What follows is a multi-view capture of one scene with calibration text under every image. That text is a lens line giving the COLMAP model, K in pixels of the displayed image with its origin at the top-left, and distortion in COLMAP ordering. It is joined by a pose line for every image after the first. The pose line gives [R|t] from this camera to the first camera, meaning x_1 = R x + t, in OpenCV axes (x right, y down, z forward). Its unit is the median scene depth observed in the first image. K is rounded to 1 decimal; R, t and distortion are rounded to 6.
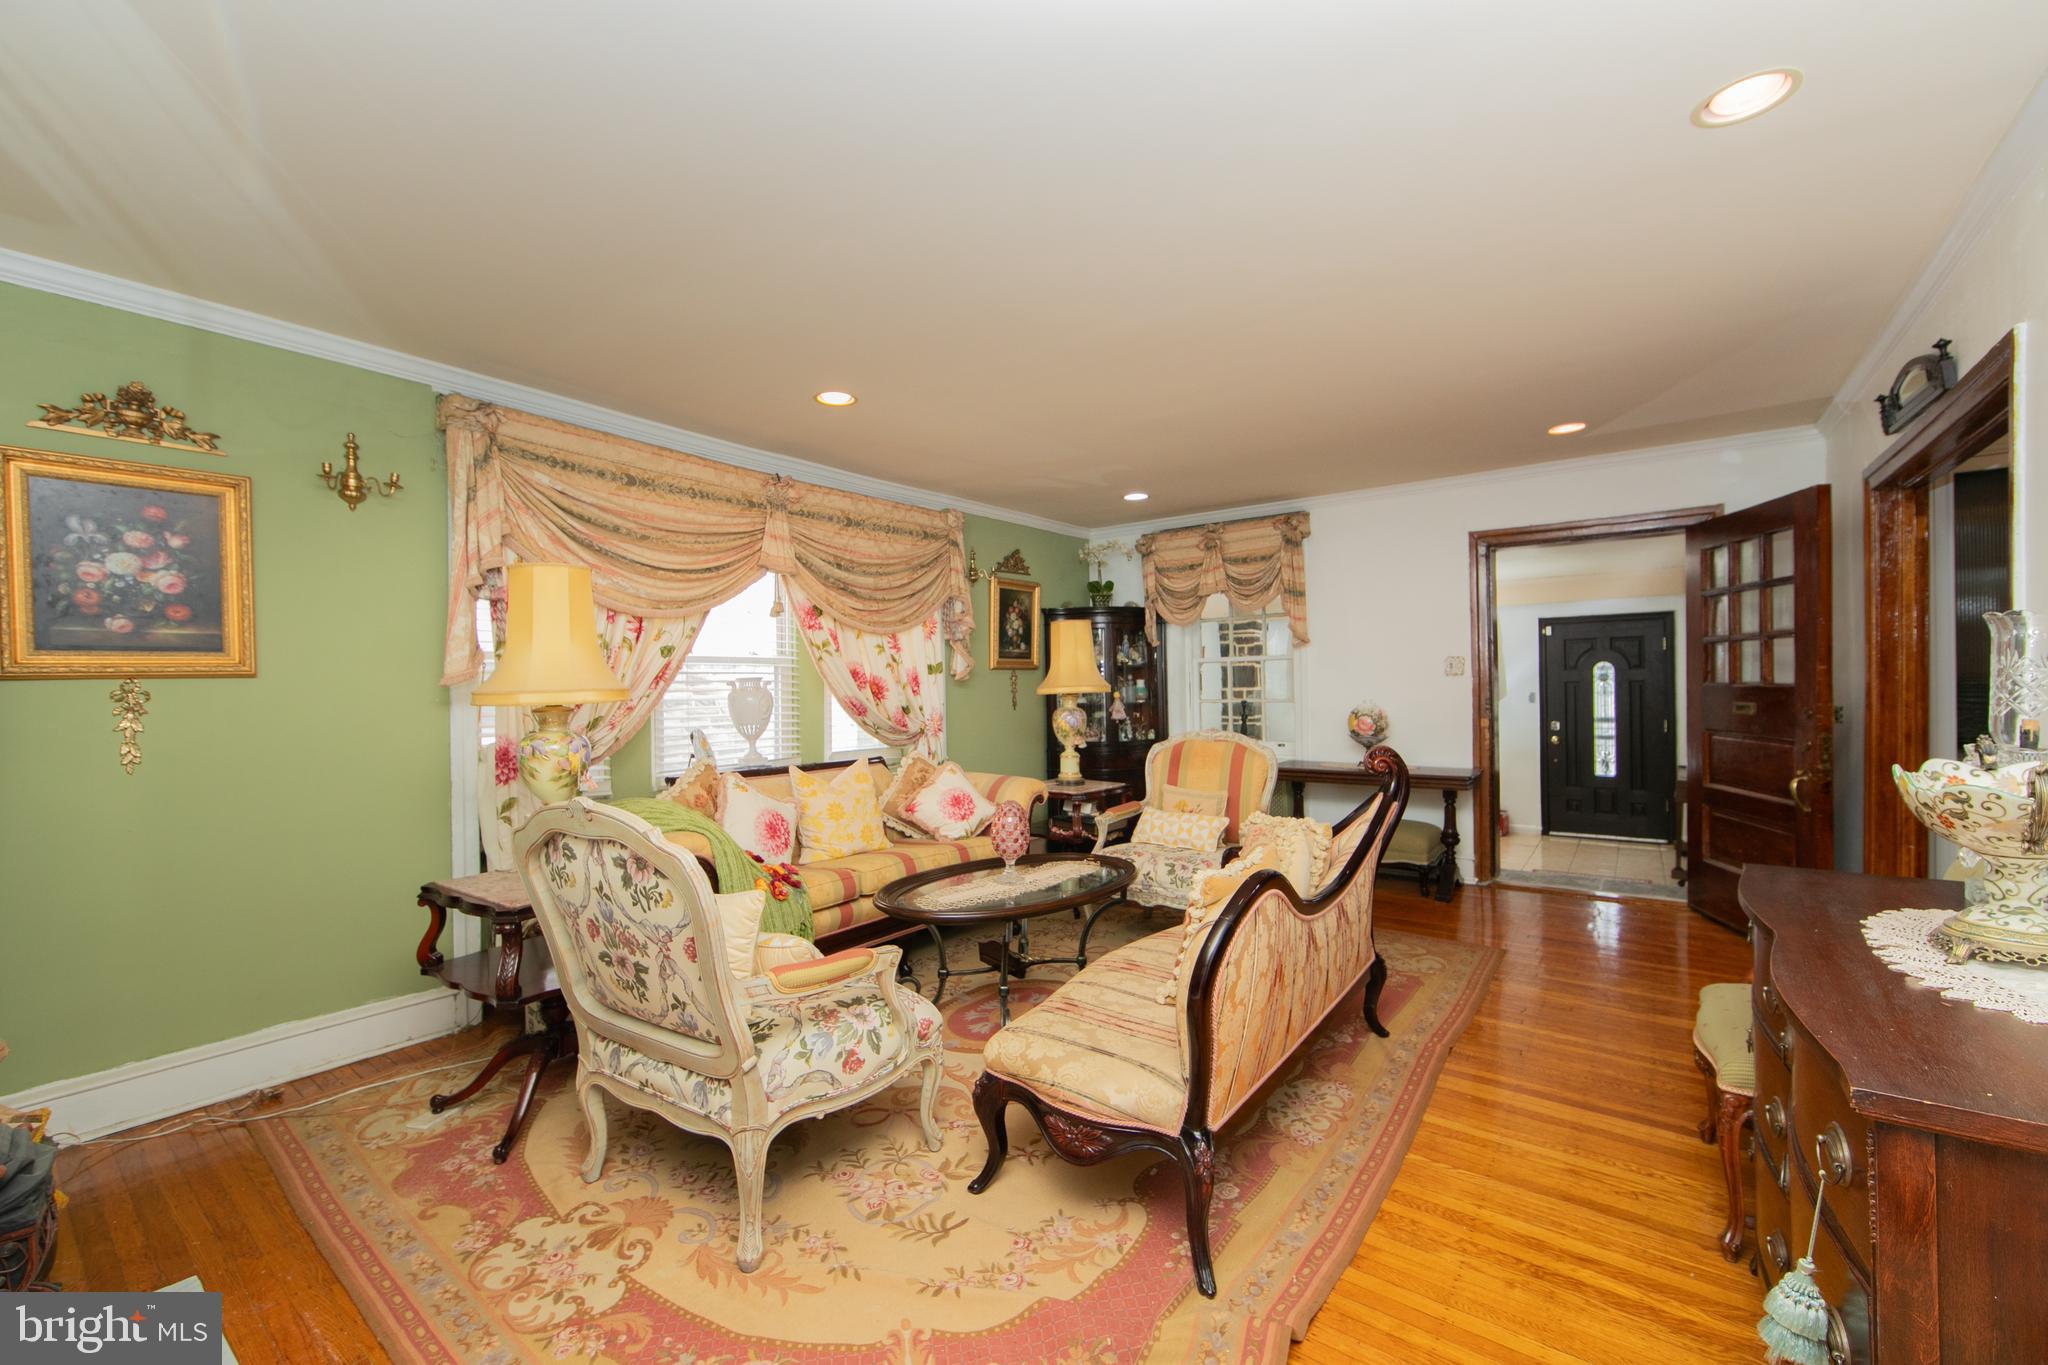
lens RADIAL K [[830.1, 0, 1024.0], [0, 830.1, 682.5], [0, 0, 1]] dist [0.001763, 0.000041]
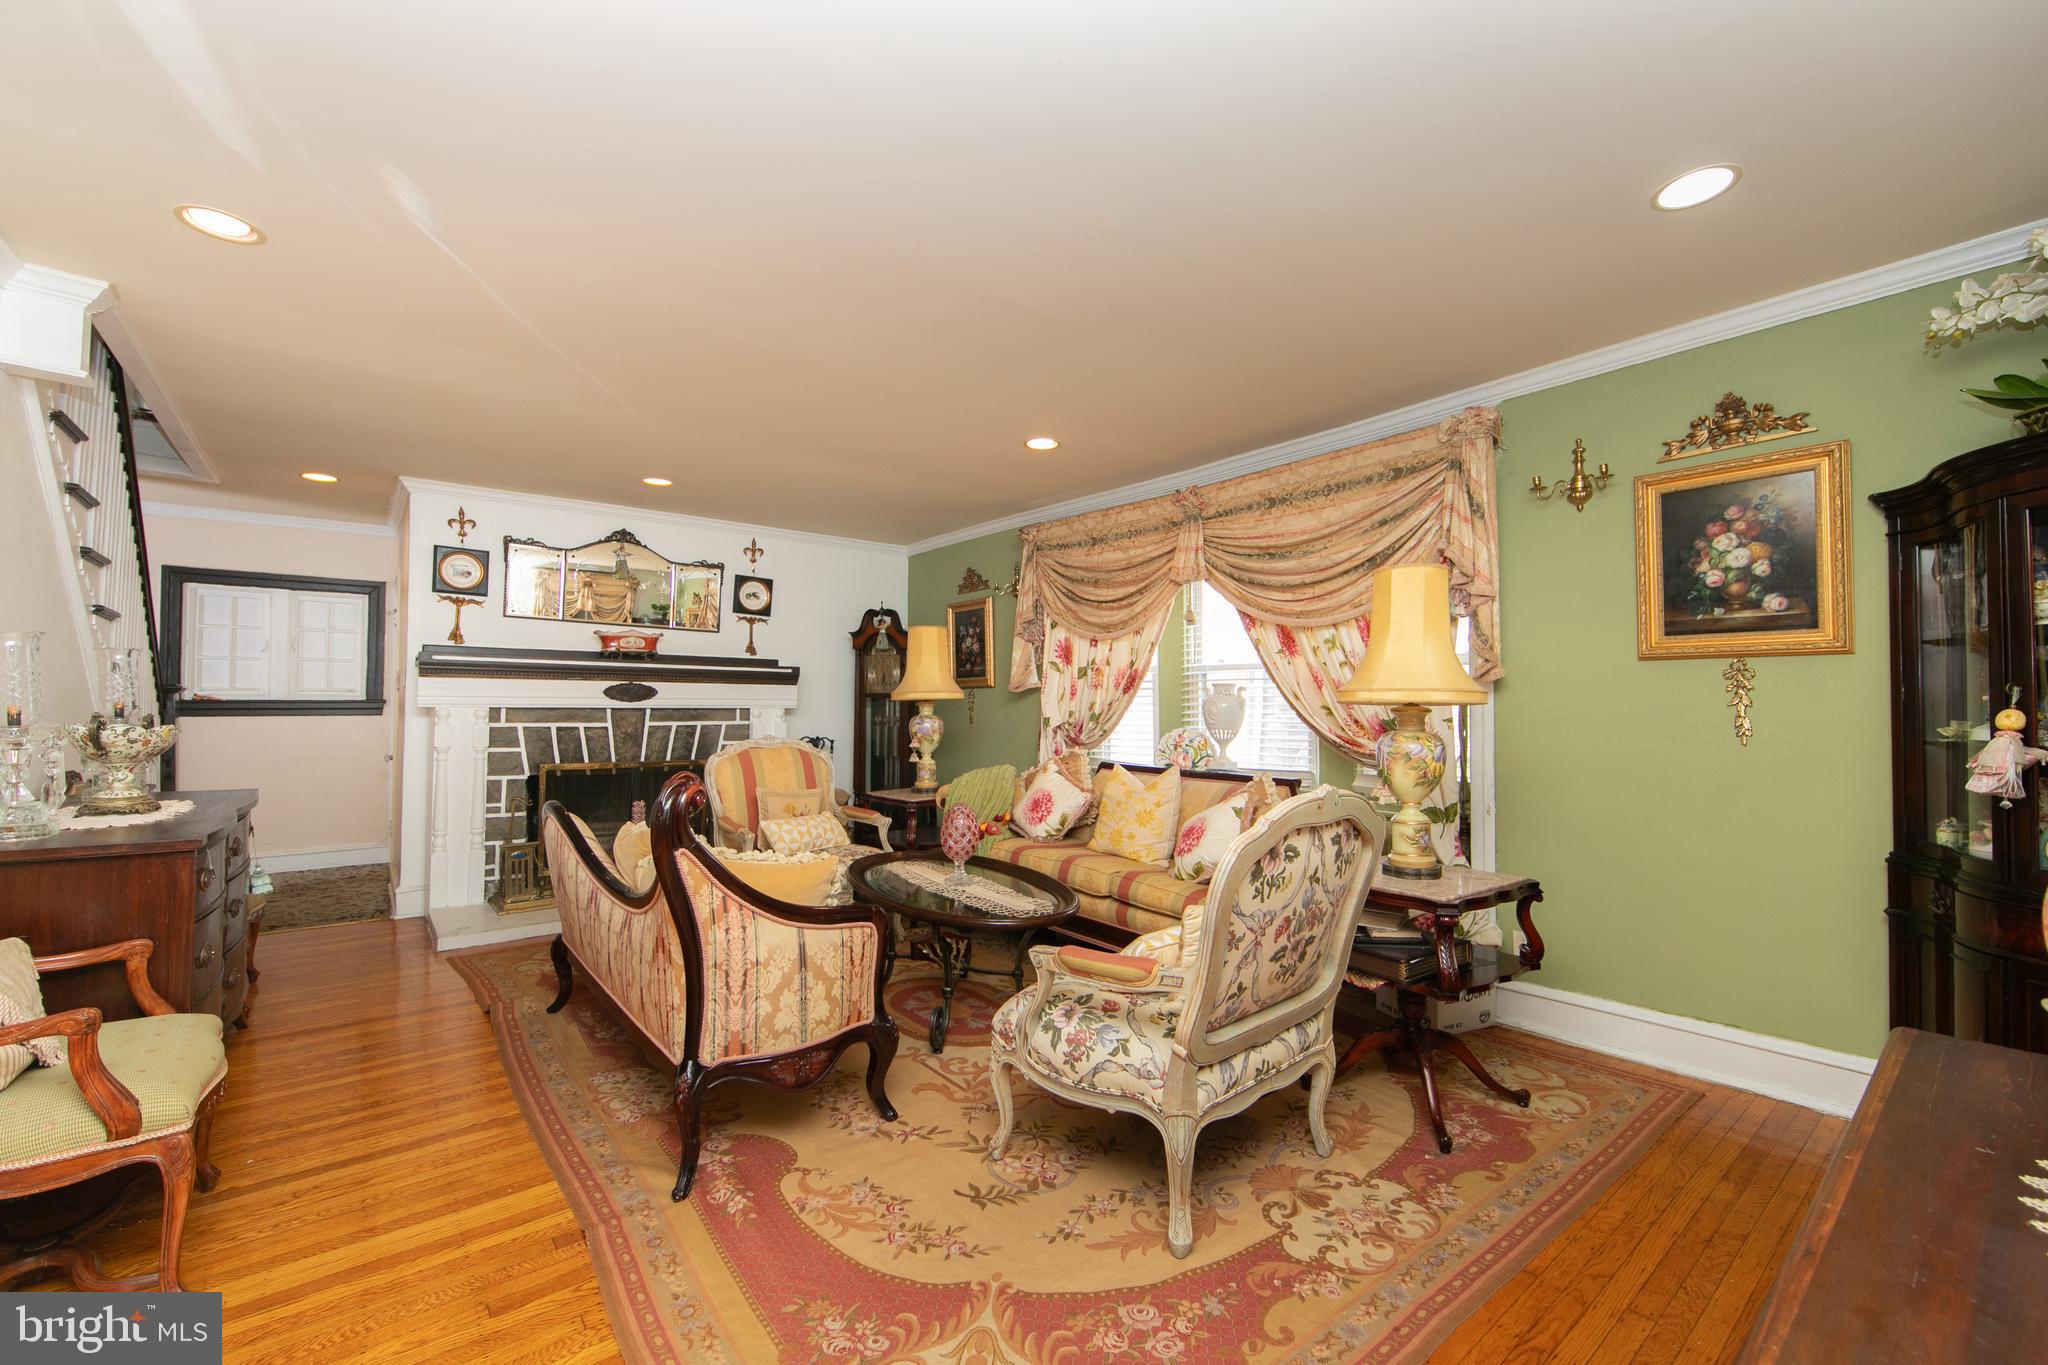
lens RADIAL K [[832.5, 0, 1024.0], [0, 832.5, 682.5], [0, 0, 1]] dist [-0.000841, -0.000048]
pose [[-0.237279, -0.011128, -0.971378, 0.773033], [0.004132, 0.999914, -0.012465, 0.004372], [0.971433, -0.006971, -0.237212, 1.066791]]
